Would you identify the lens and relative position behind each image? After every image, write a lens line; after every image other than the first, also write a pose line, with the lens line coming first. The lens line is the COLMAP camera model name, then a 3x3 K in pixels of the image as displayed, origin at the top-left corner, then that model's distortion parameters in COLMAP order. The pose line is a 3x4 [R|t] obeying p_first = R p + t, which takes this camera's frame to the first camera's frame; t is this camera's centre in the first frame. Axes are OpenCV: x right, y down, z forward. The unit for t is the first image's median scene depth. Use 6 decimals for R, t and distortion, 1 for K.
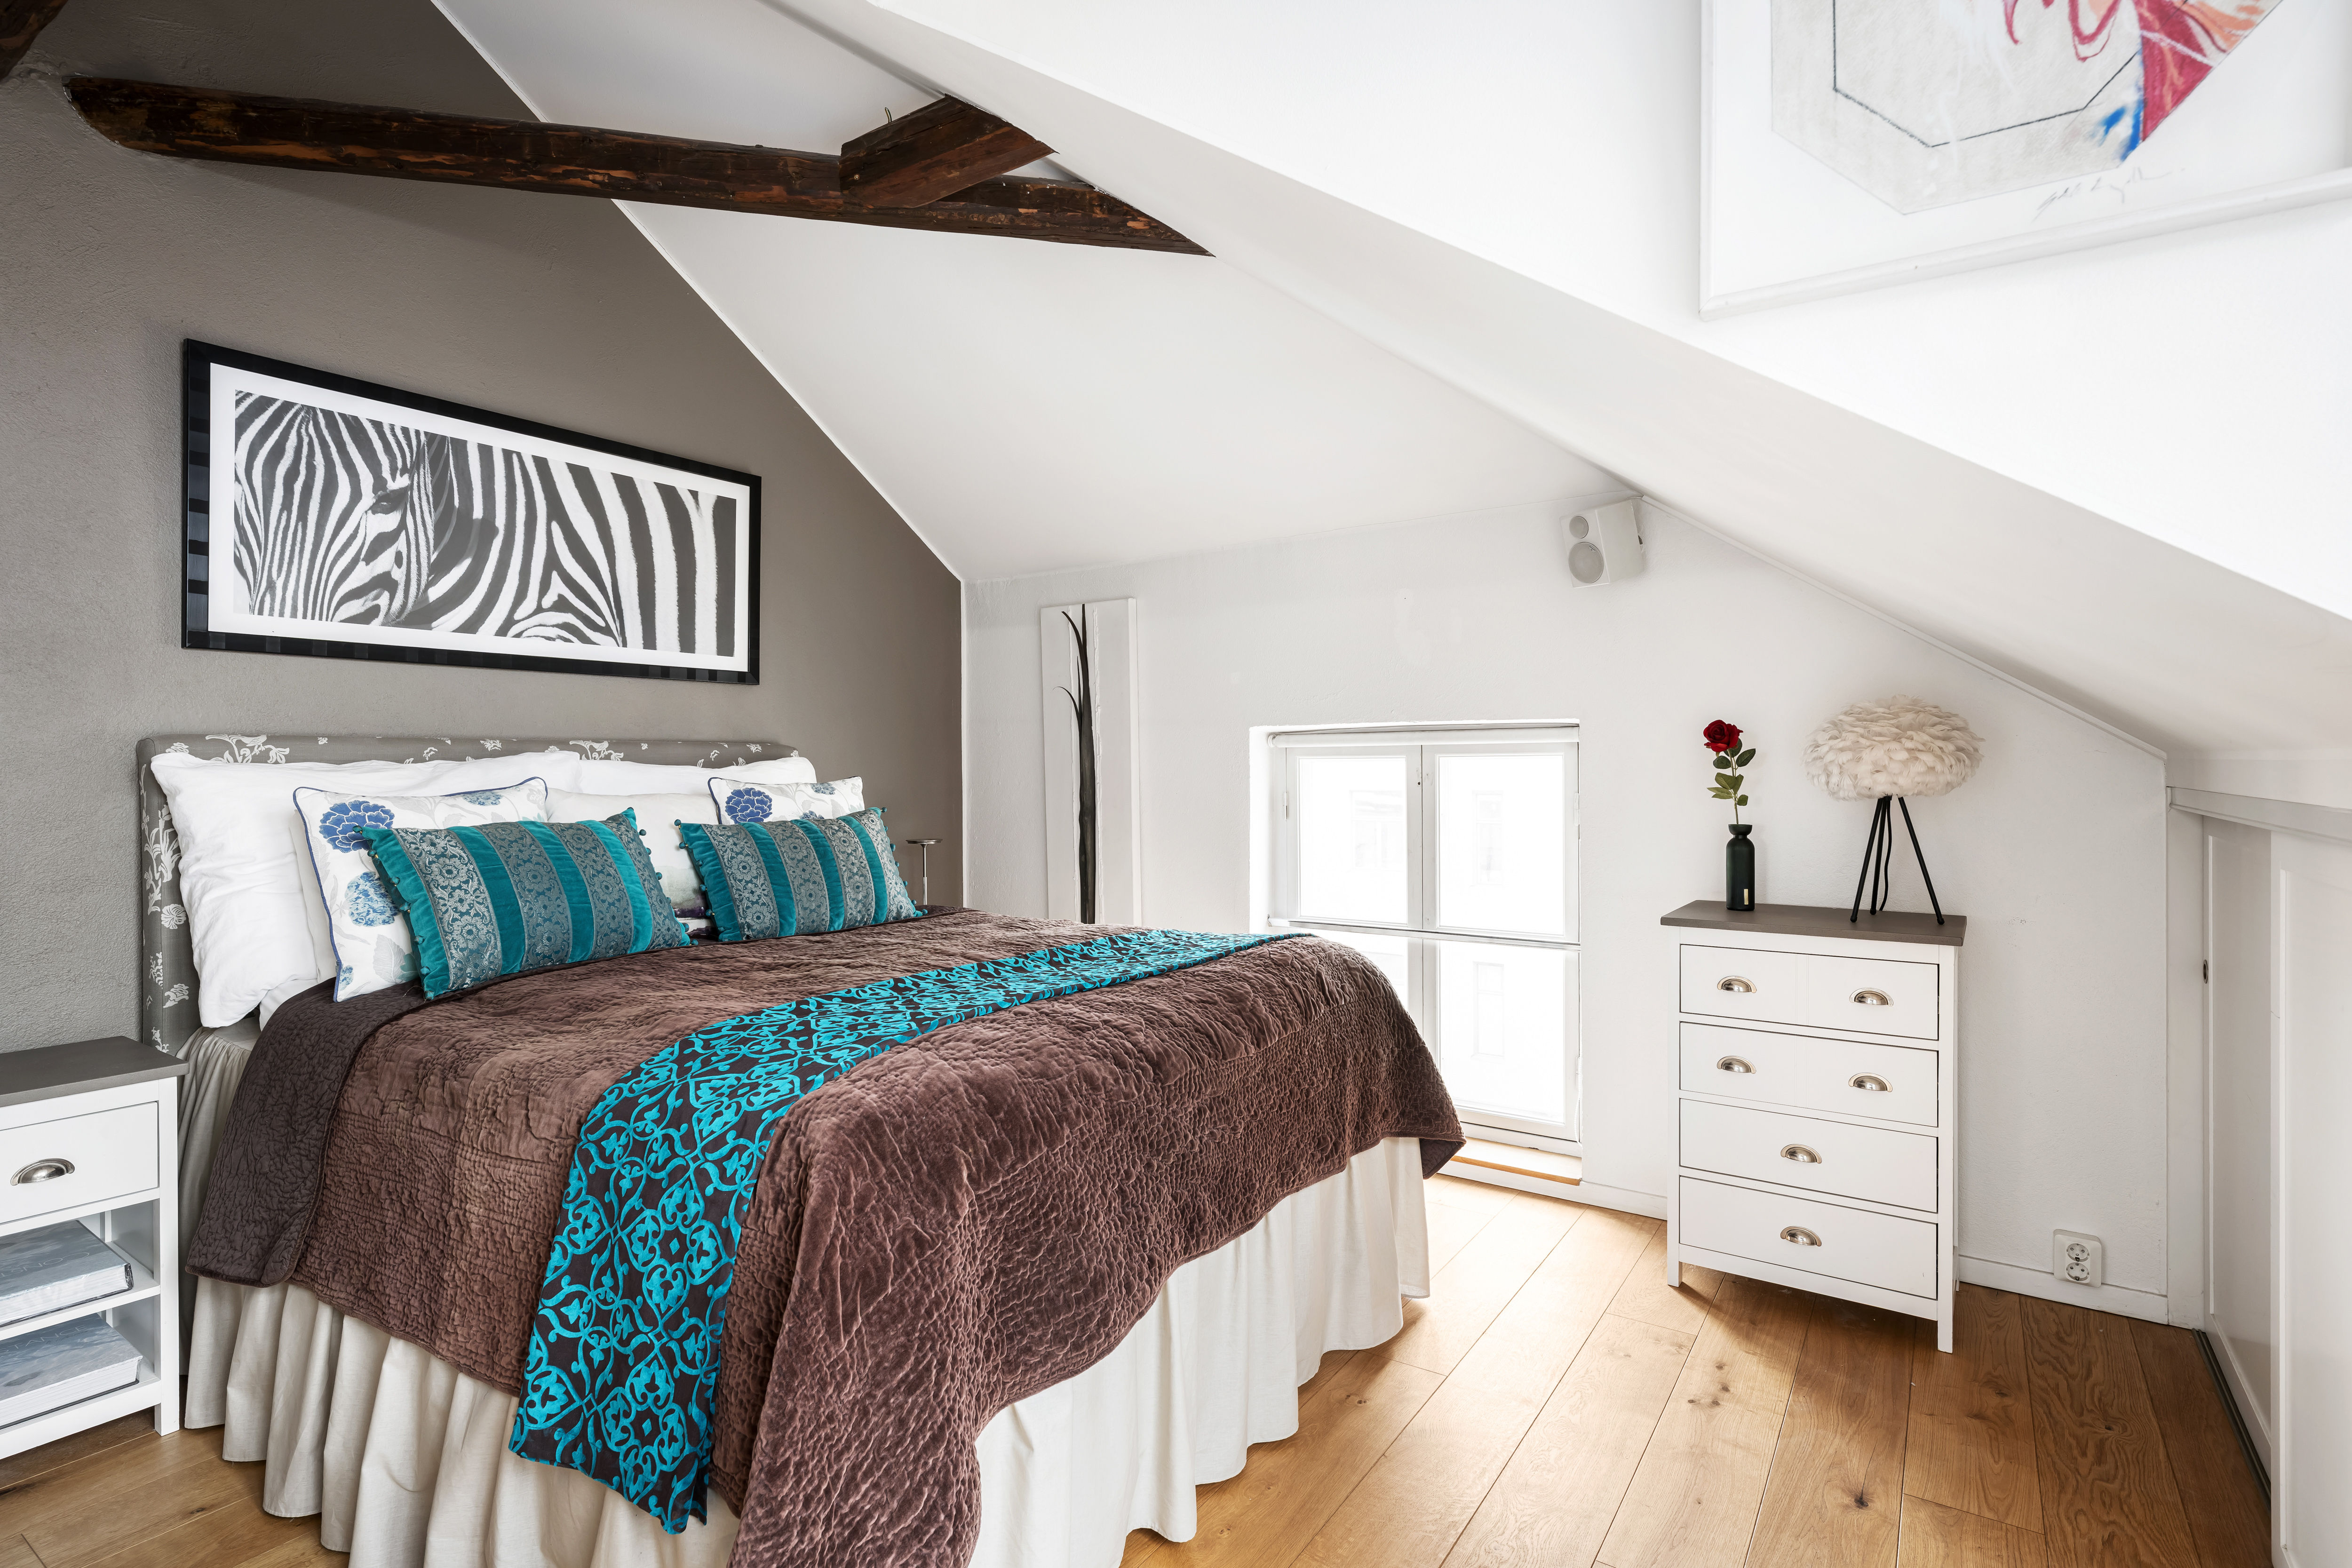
lens RADIAL K [[1154.8, 0, 1181.0], [0, 1154.8, 779.0], [0, 0, 1]] dist [-0.003887, 0.002221]
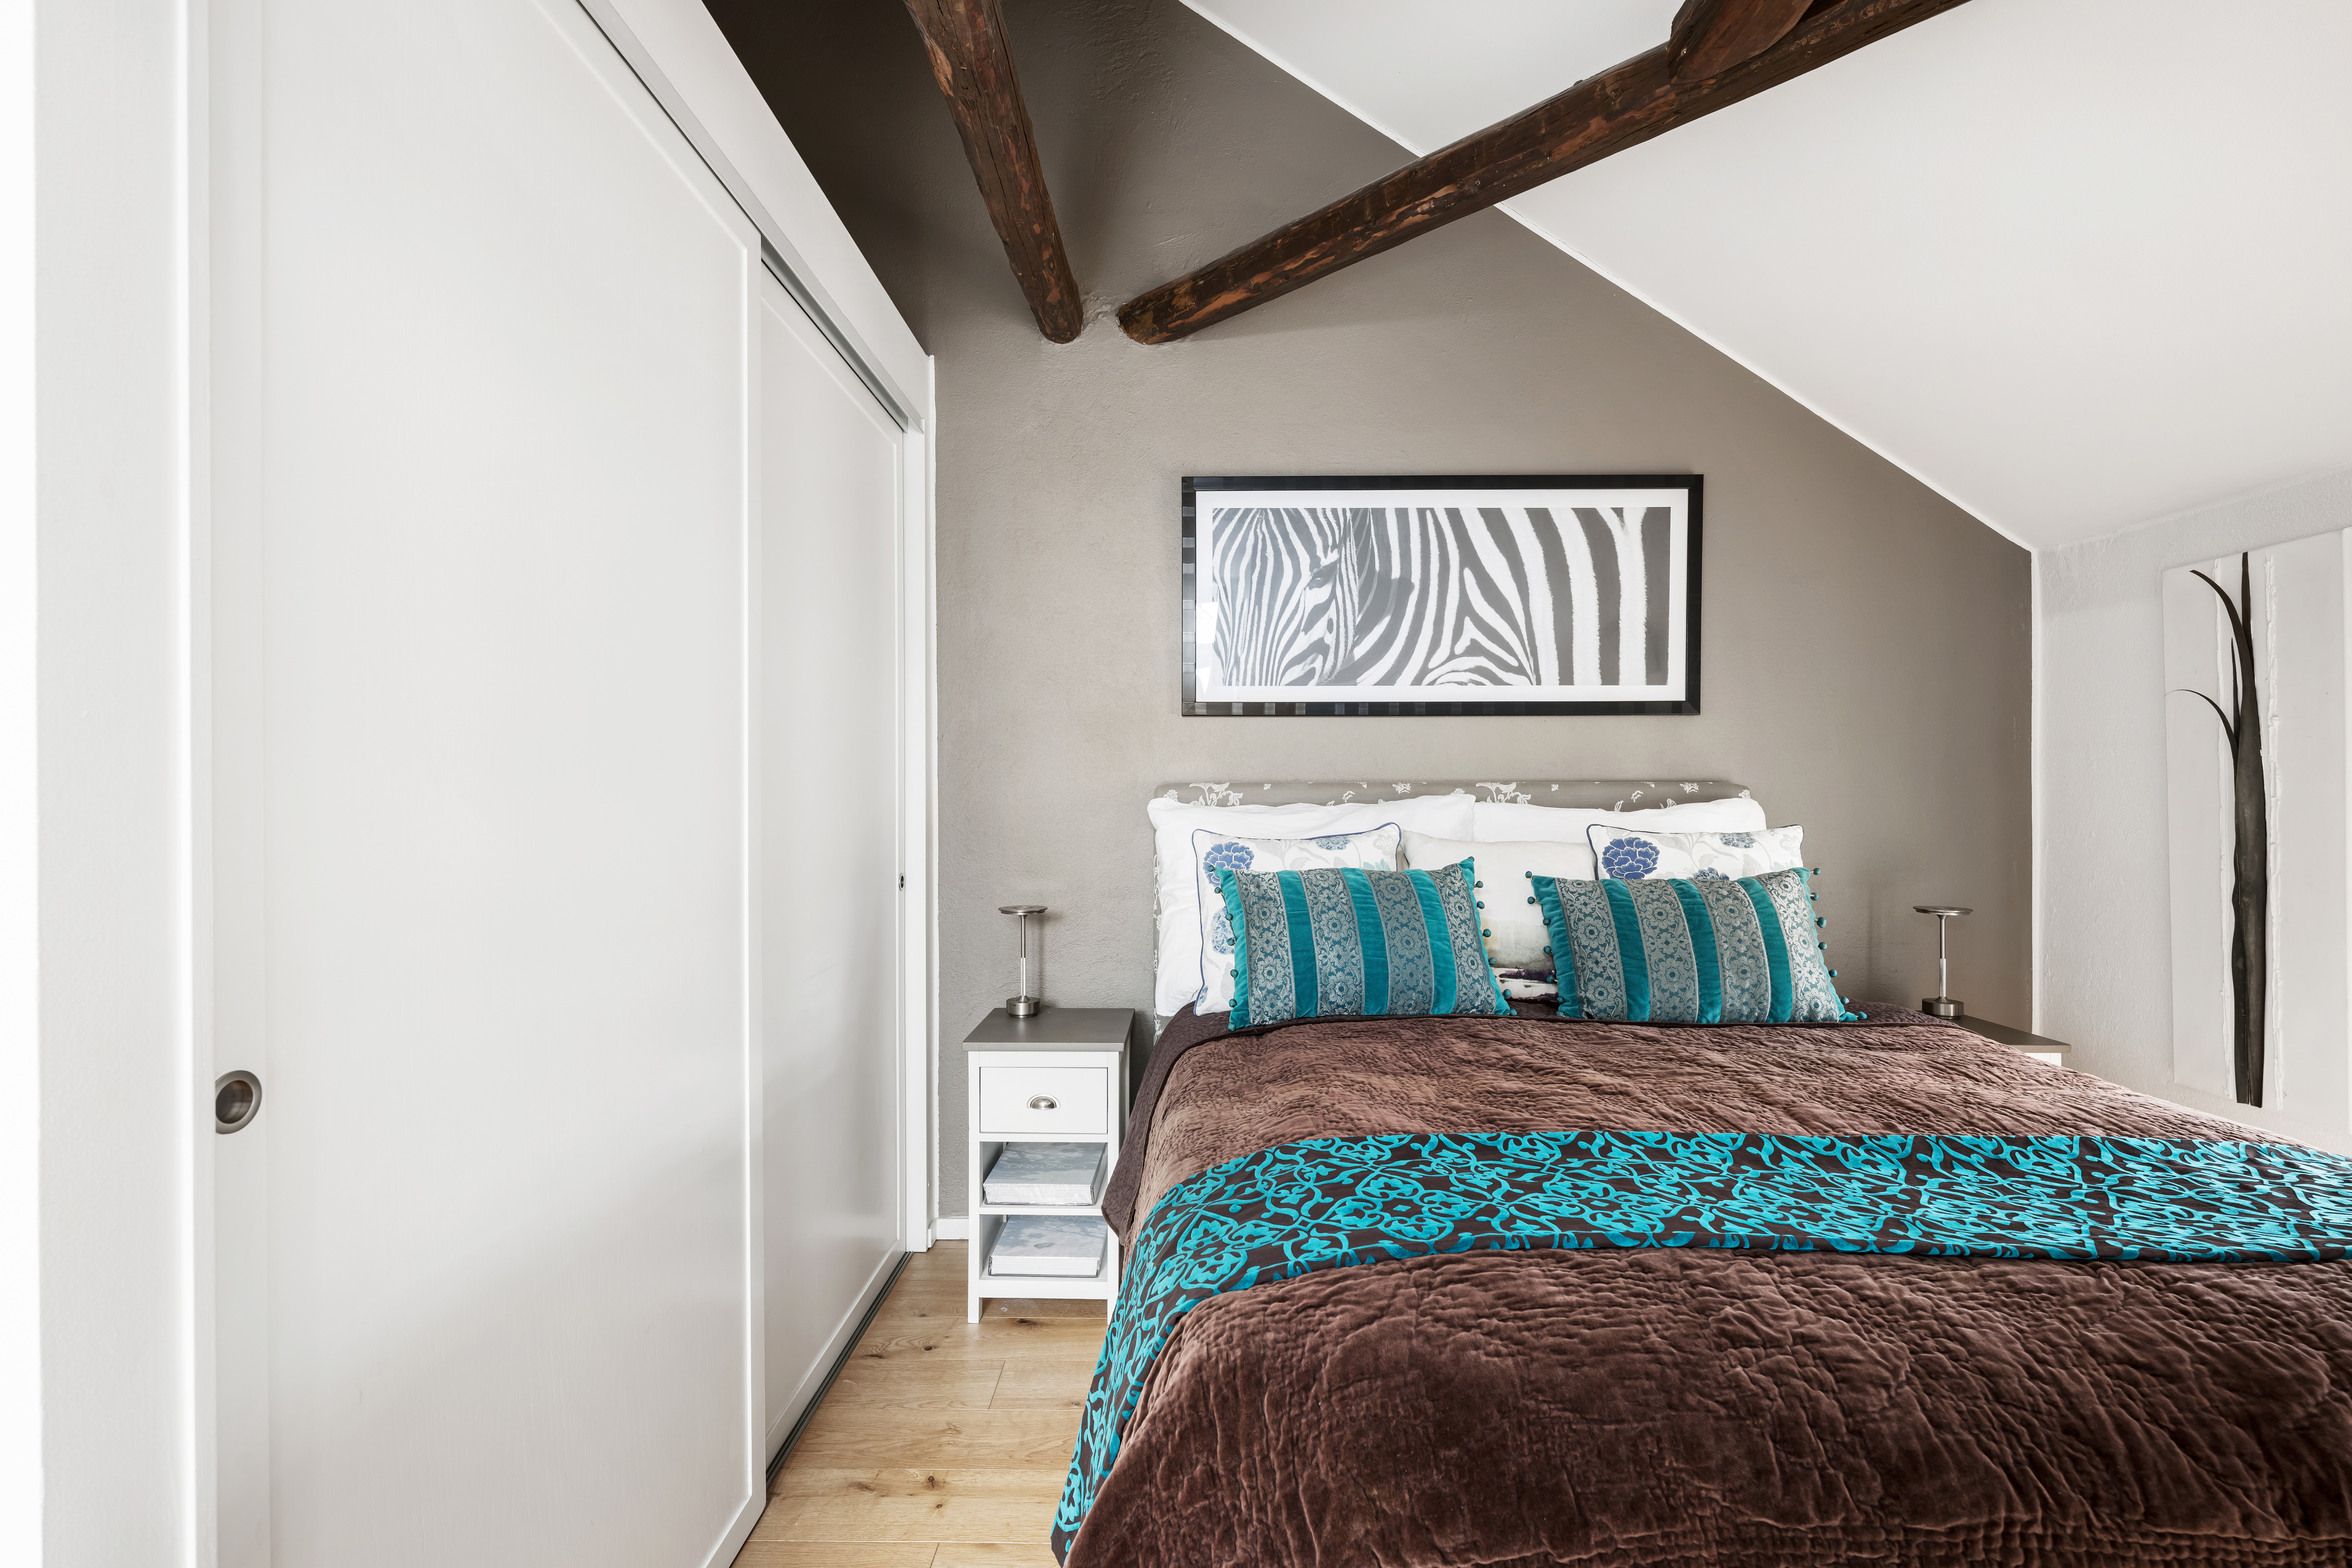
lens RADIAL K [[1058.2, 0, 1178.4], [0, 1058.2, 793.9], [0, 0, 1]] dist [-0.004427, 0.000057]
pose [[0.542942, 0.007249, -0.839739, 0.114089], [-0.010734, 0.999941, 0.001692, -0.024241], [0.839701, 0.008095, 0.542988, 0.302559]]
